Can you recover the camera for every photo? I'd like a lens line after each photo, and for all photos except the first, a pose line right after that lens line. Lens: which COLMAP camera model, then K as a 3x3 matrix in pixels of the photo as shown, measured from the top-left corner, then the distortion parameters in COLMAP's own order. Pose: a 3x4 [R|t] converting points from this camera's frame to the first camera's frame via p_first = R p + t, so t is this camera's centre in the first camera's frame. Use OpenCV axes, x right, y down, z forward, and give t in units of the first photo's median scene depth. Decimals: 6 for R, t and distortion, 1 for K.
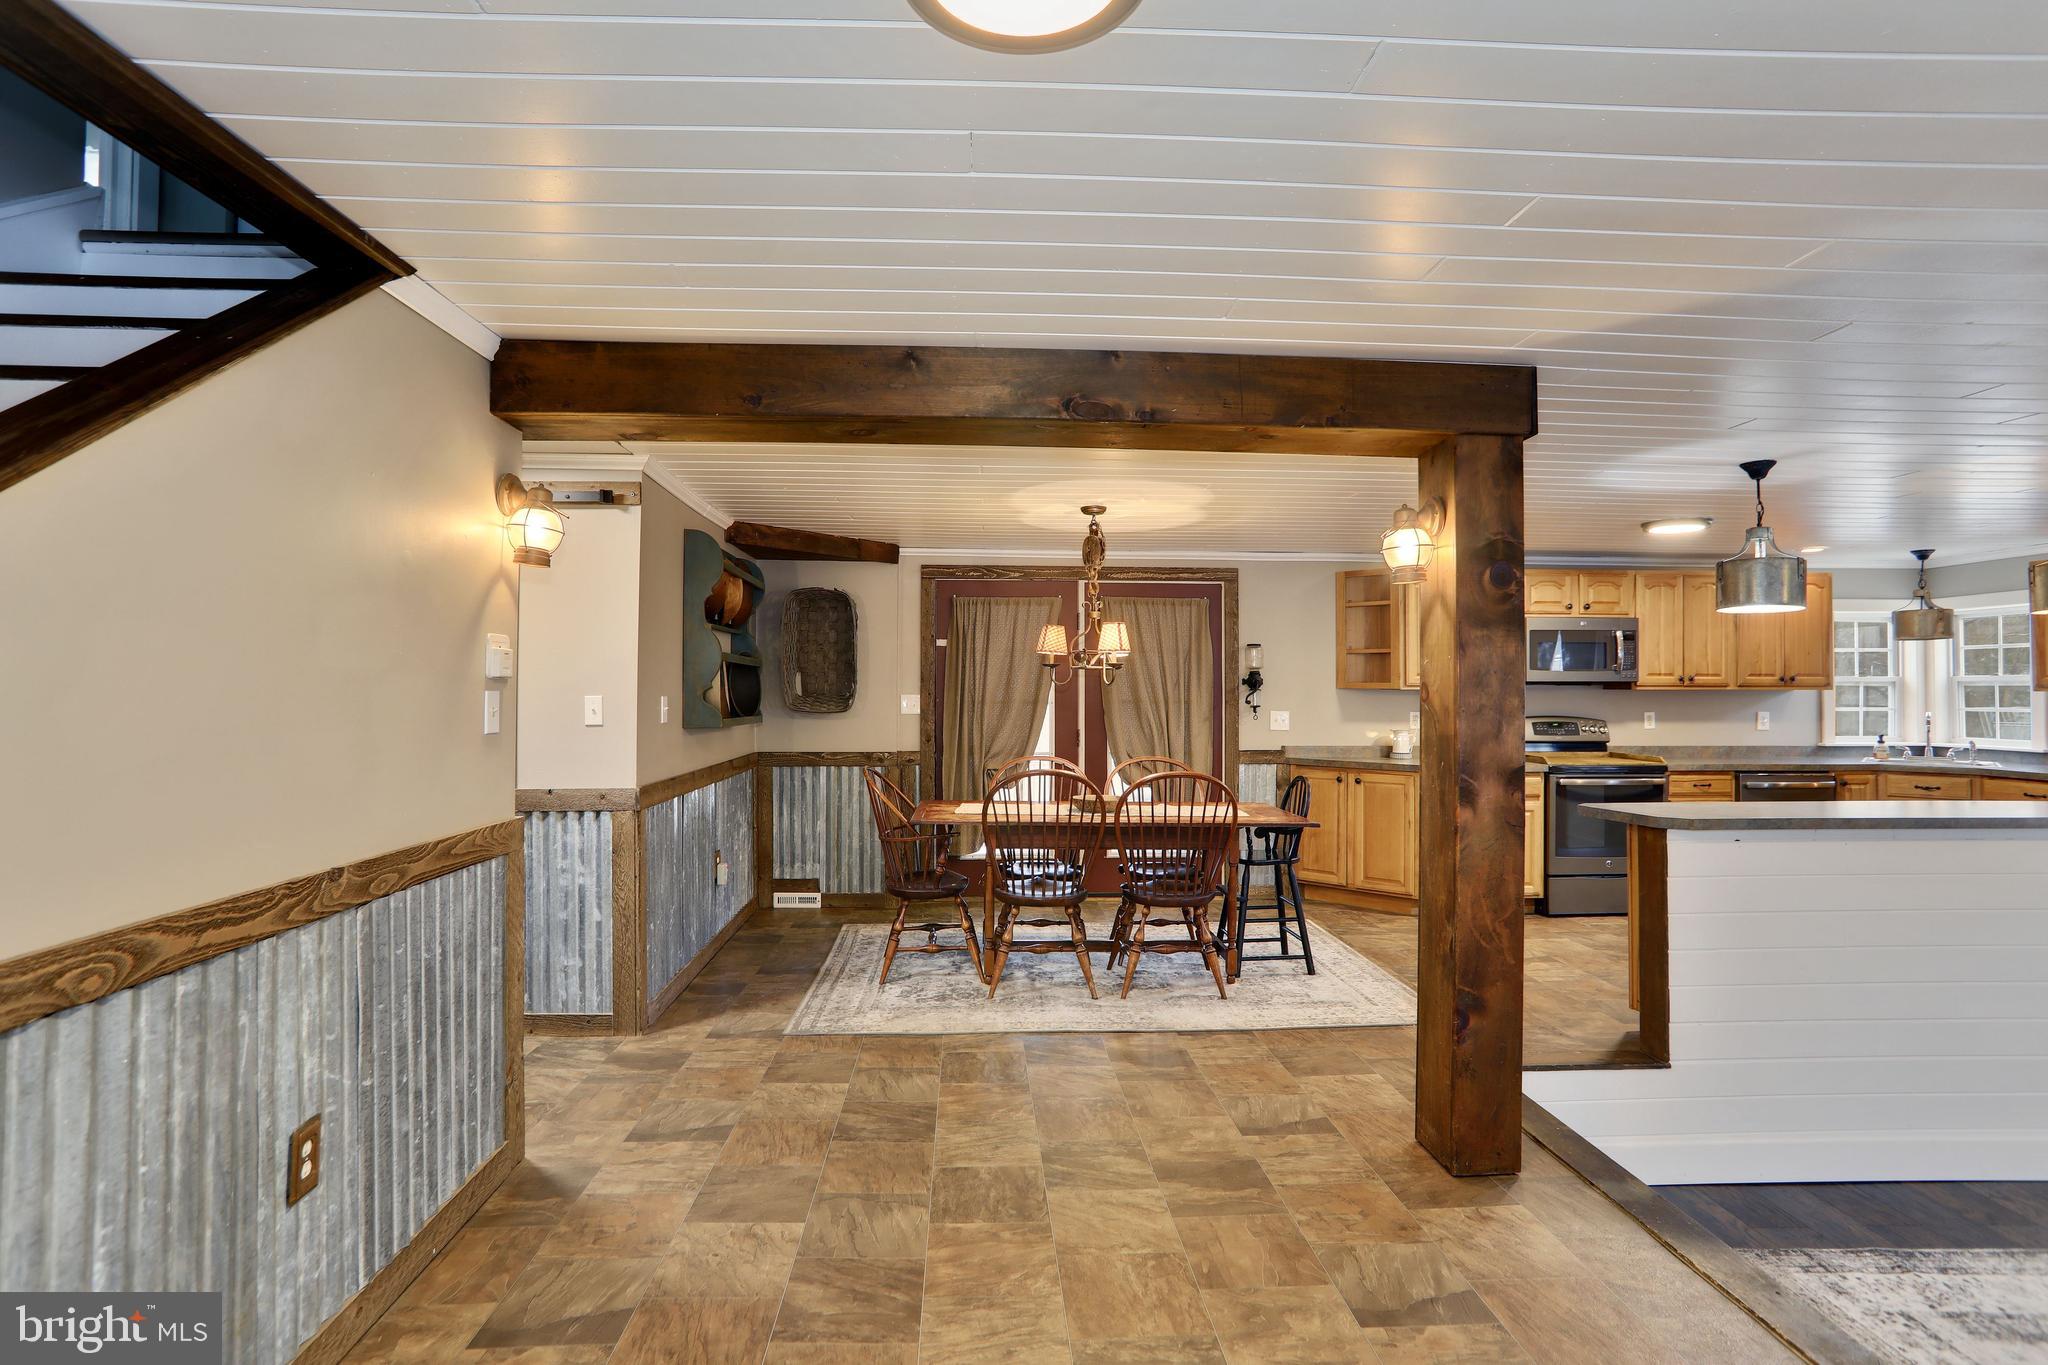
lens RADIAL K [[1005.2, 0, 1002.3], [0, 1005.2, 675.5], [0, 0, 1]] dist [-0.067897, 0.032134]
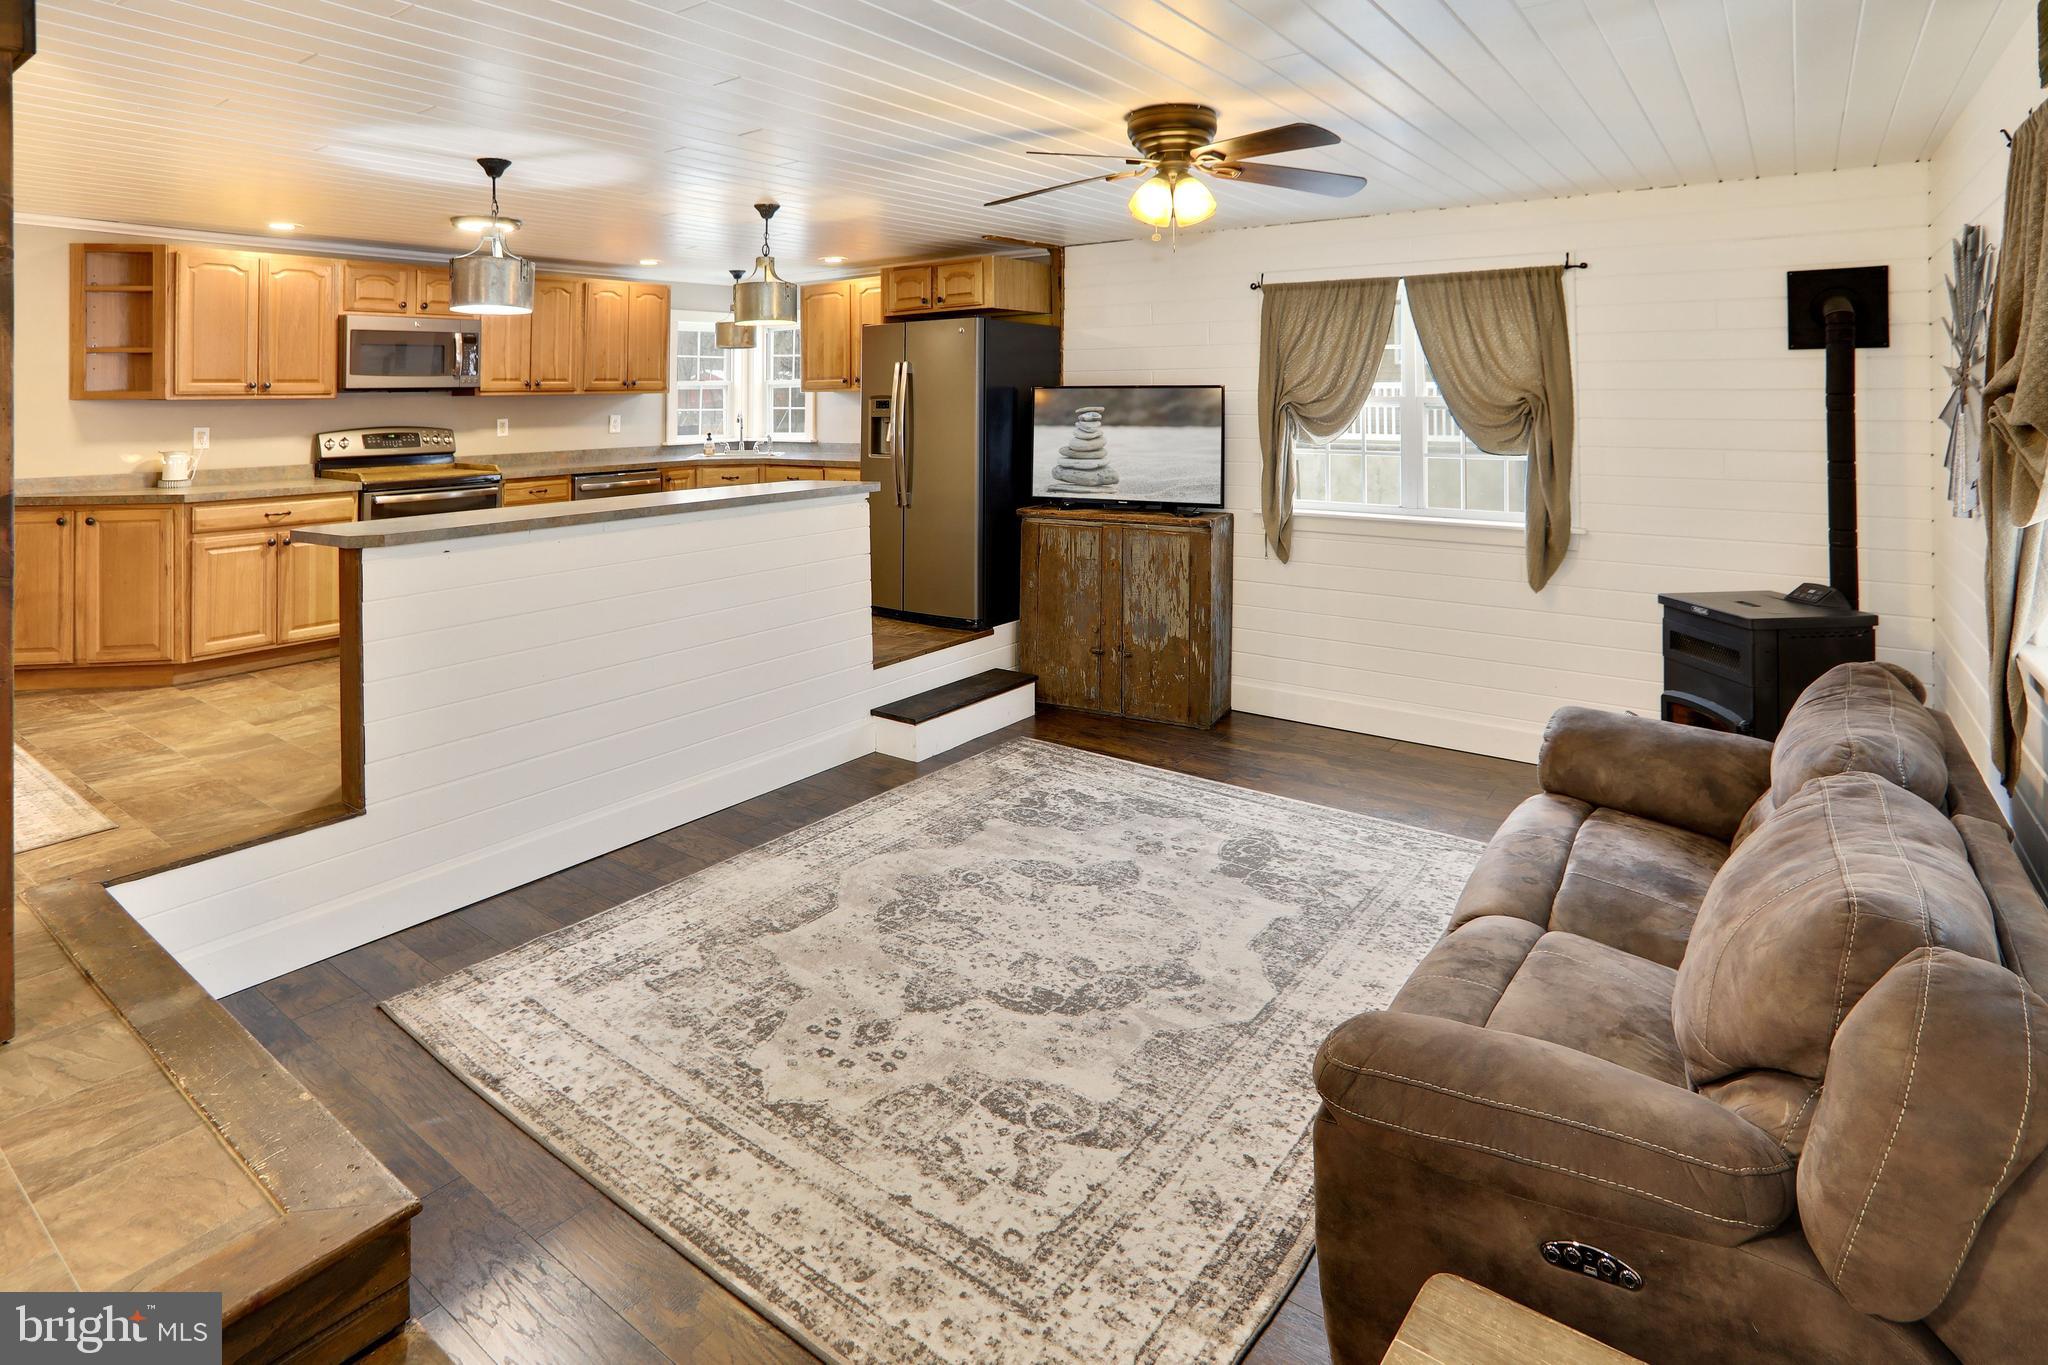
lens RADIAL K [[1080.4, 0, 1029.3], [0, 1080.4, 377.8], [0, 0, 1]] dist [-0.032927, 0.008940]
pose [[0.617042, 0.001117, 0.786929, 0.165341], [0.002722, 0.999990, -0.003554, 0.002878], [-0.786926, 0.004334, 0.617033, -0.046857]]
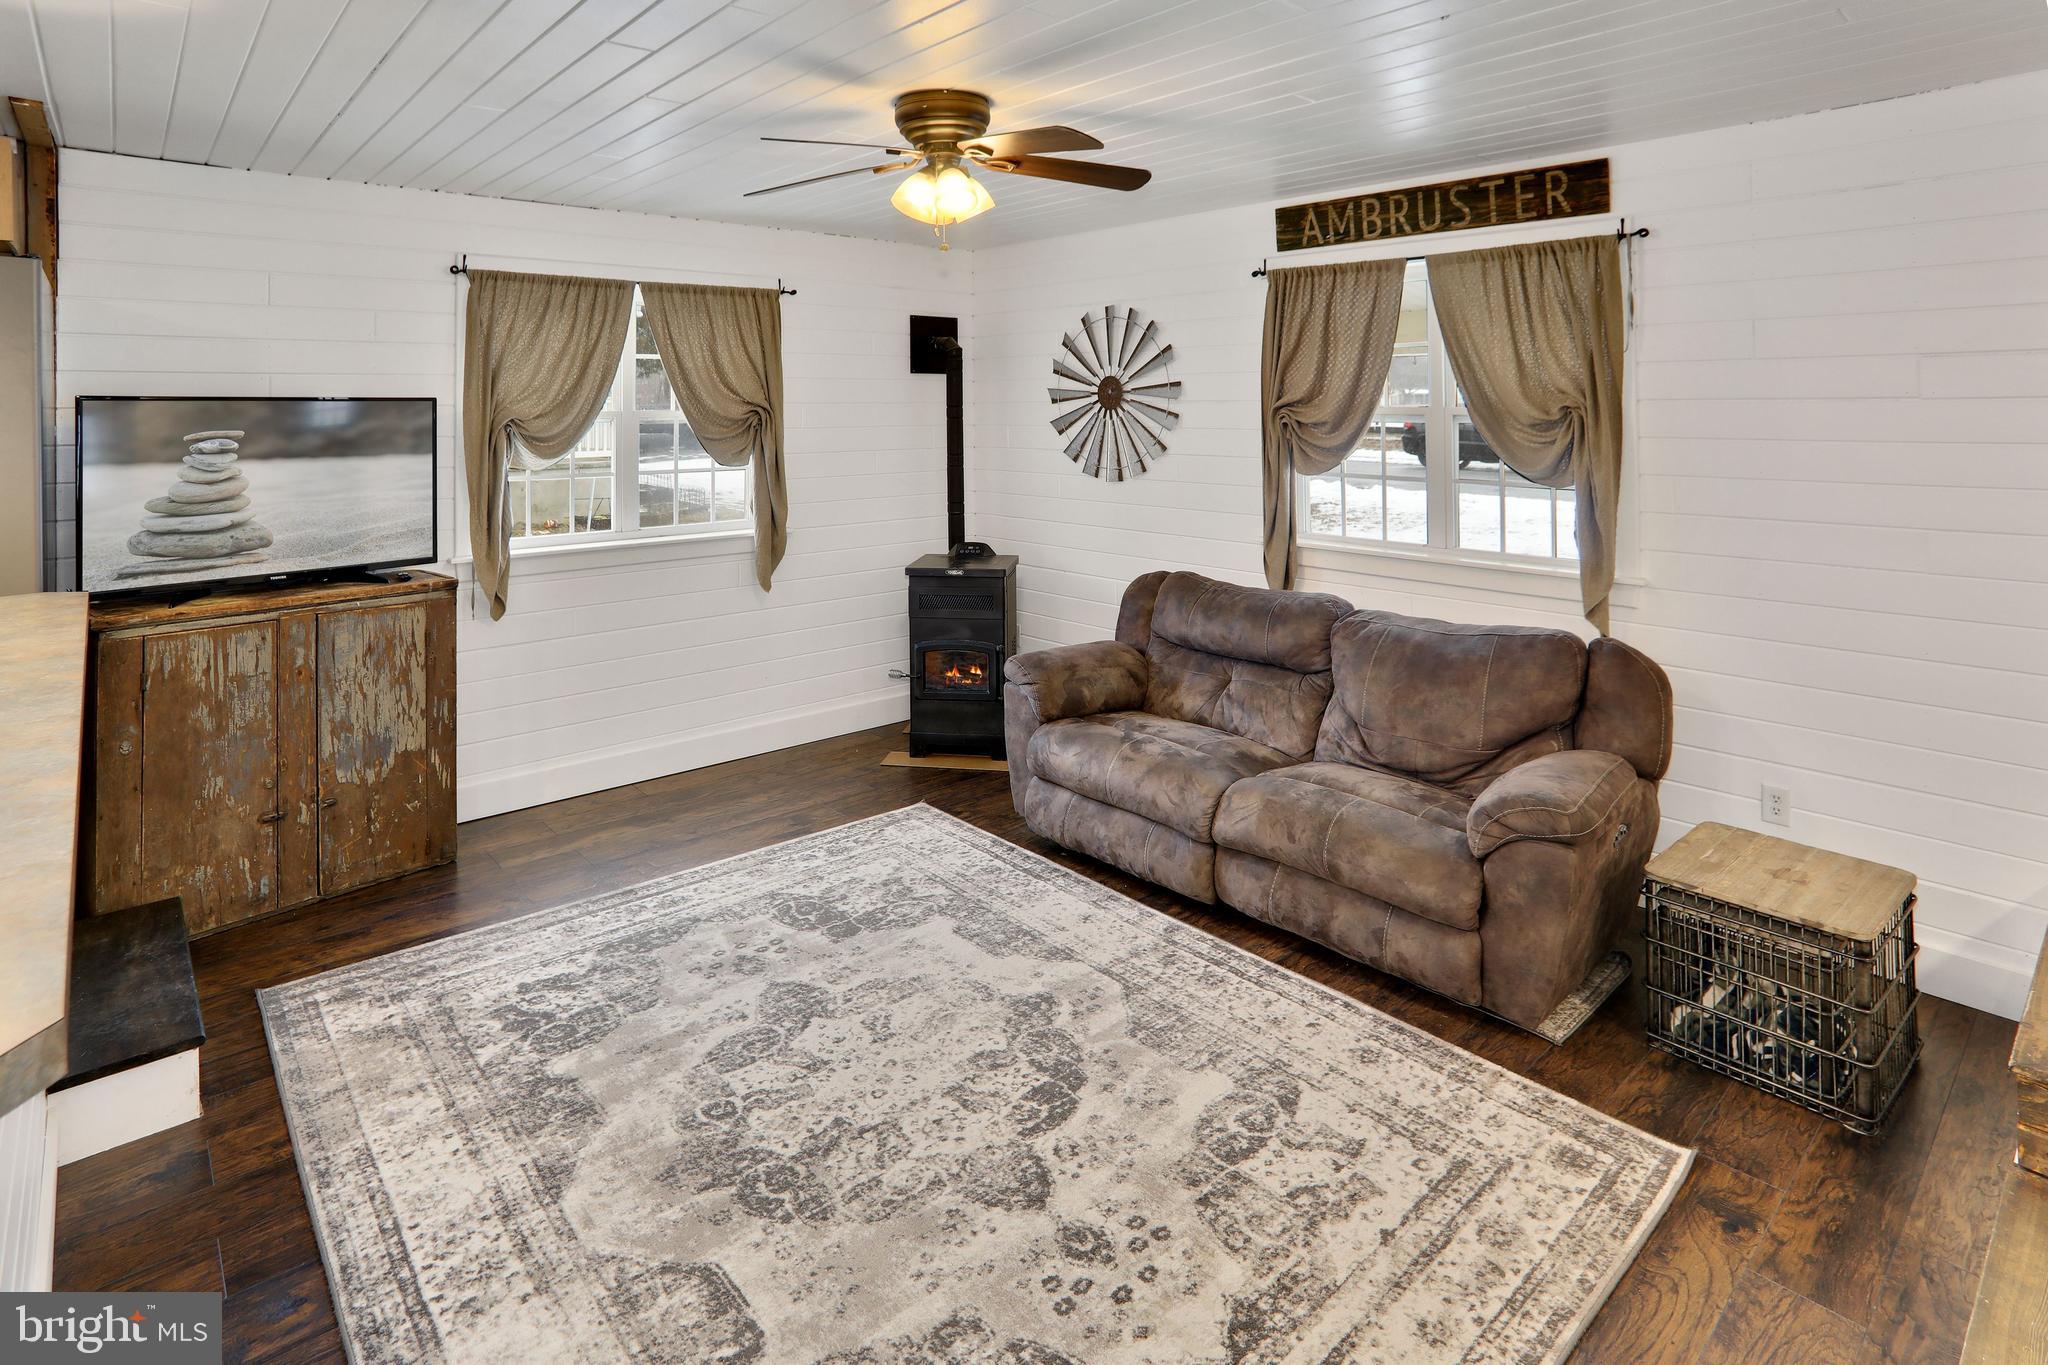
lens RADIAL K [[1080.4, 0, 1010.9], [0, 1080.4, 381.4], [0, 0, 1]] dist [-0.032927, 0.008940]
pose [[-0.638637, 0.012898, 0.769400, 0.232556], [-0.011963, 0.999572, -0.026687, 0.009971], [-0.769415, -0.026247, -0.638210, 0.560959]]
